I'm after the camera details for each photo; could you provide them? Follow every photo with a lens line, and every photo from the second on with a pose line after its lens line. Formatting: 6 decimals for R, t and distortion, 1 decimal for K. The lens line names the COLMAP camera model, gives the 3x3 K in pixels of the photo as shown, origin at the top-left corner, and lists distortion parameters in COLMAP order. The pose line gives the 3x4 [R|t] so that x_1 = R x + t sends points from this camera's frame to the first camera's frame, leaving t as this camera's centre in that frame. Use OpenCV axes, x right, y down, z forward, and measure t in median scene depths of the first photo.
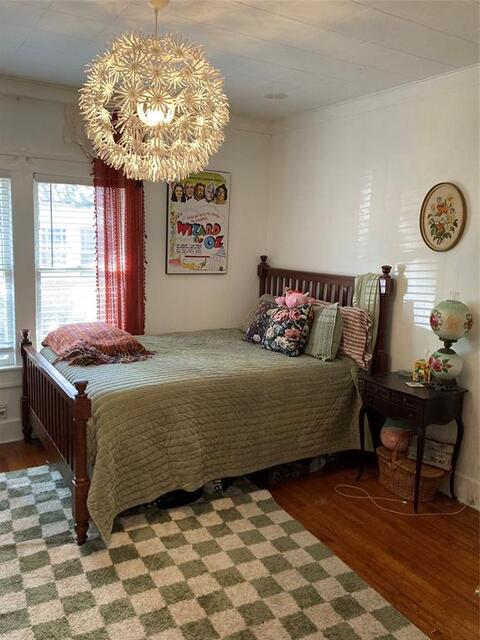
lens RADIAL K [[517.9, 0, 240.0], [0, 517.9, 318.2], [0, 0, 1]] dist [0.038938, -0.050268]
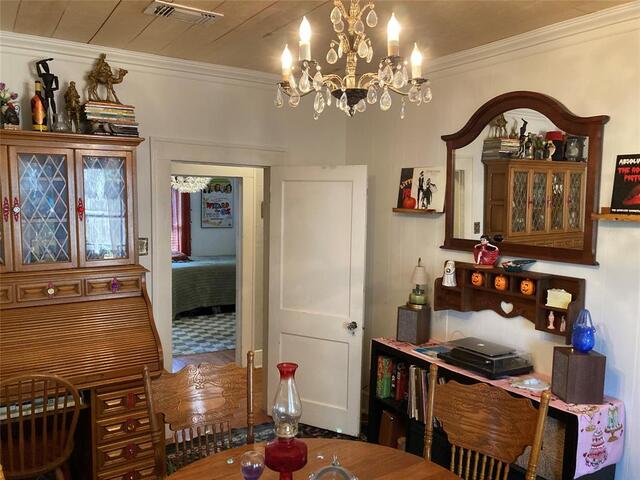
lens RADIAL K [[517.9, 0, 319.0], [0, 517.9, 242.2], [0, 0, 1]] dist [0.038938, -0.050268]
pose [[0.999330, -0.021666, 0.029499, 0.268568], [0.024069, 0.996201, -0.083690, 0.160733], [-0.027573, 0.084344, 0.996055, -1.088810]]
